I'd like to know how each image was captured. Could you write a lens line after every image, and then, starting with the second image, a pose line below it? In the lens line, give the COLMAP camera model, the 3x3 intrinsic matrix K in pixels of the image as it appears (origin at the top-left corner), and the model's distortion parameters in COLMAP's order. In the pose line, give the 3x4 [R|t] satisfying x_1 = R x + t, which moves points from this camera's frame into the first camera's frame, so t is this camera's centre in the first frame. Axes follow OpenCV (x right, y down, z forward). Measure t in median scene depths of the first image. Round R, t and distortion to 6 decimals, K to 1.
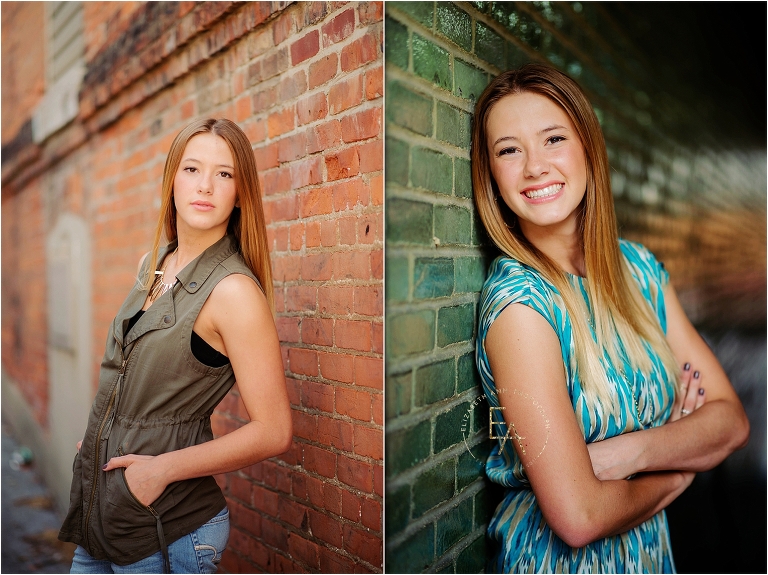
lens RADIAL K [[1901.1, 0, 384.0], [0, 1901.1, 287.5], [0, 0, 1]] dist [0.035619, 0.000000]
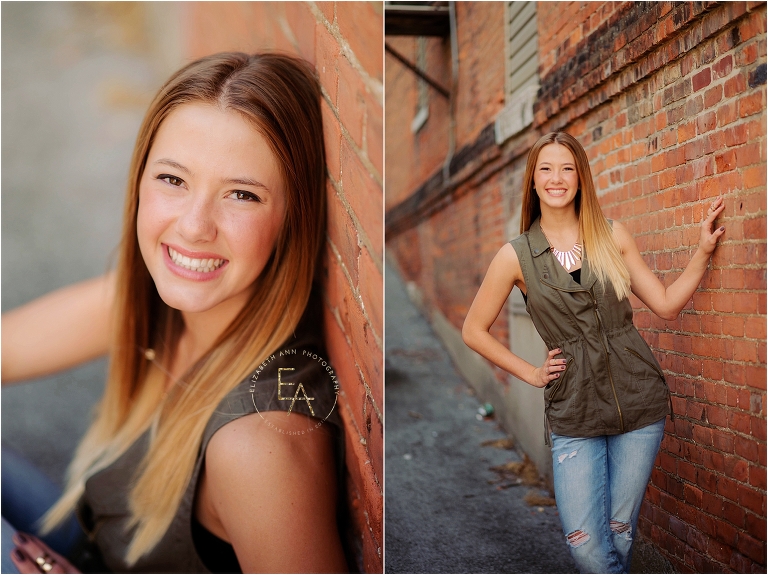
lens RADIAL K [[1901.1, 0, 384.0], [0, 1901.1, 287.3], [0, 0, 1]] dist [0.035619, 0.000000]
pose [[0.973333, -0.003843, -0.229364, 0.046780], [0.004649, 0.999985, 0.002971, 0.020946], [0.229349, -0.003958, 0.973336, -0.387171]]
